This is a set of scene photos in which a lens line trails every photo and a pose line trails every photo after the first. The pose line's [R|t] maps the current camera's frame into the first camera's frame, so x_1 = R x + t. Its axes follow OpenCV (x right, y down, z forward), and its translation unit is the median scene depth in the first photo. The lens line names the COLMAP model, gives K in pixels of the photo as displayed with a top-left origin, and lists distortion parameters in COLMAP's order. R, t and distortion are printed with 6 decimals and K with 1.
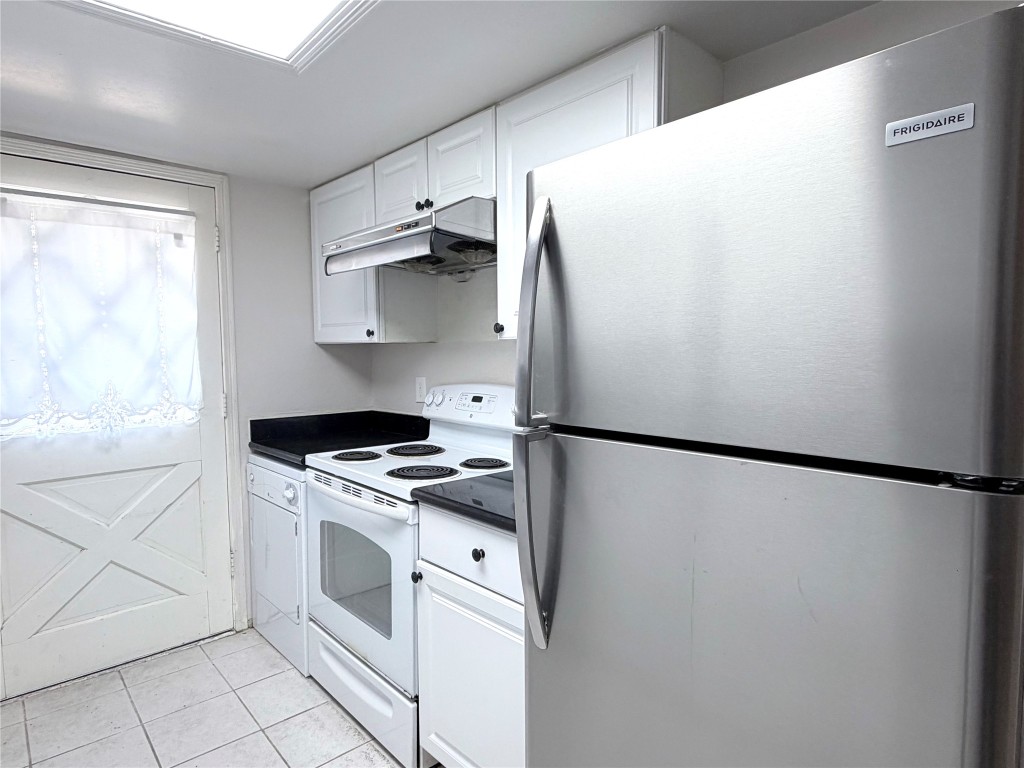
lens RADIAL K [[576.6, 0, 512.0], [0, 576.6, 384.0], [0, 0, 1]] dist [-0.006740, -0.000847]
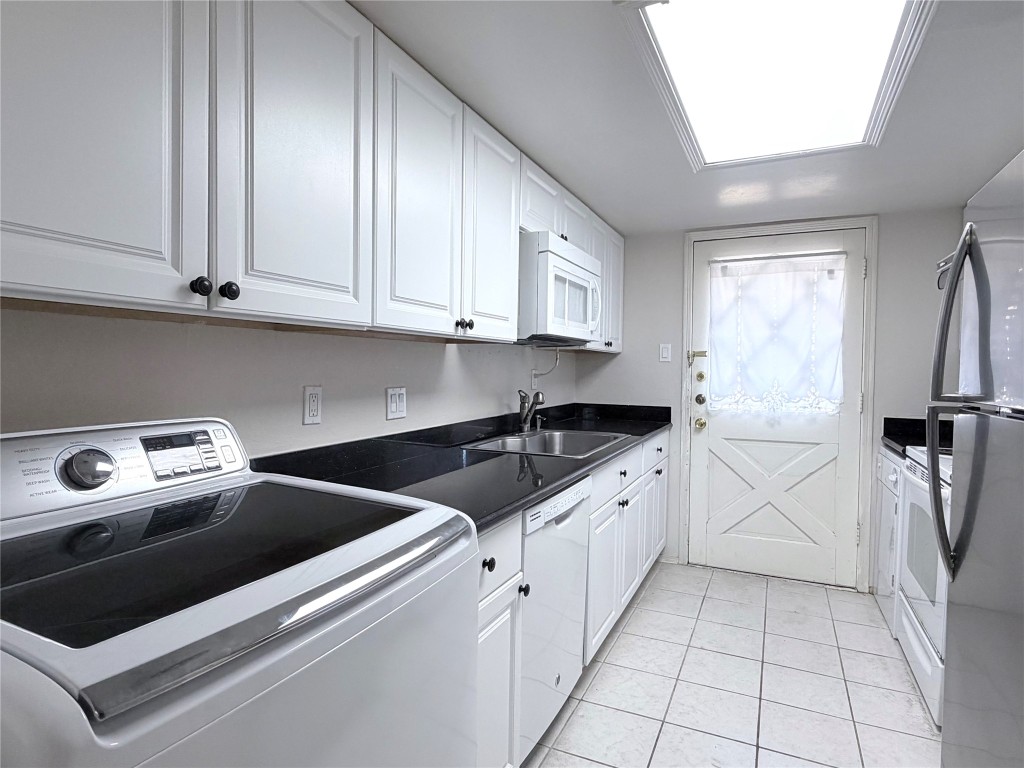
lens RADIAL K [[576.6, 0, 512.0], [0, 576.6, 384.0], [0, 0, 1]] dist [-0.006740, -0.000847]
pose [[0.384891, 0.038776, -0.922147, 0.380640], [-0.071585, 0.997362, 0.012060, 0.039731], [0.920182, 0.061370, 0.386651, -0.180160]]
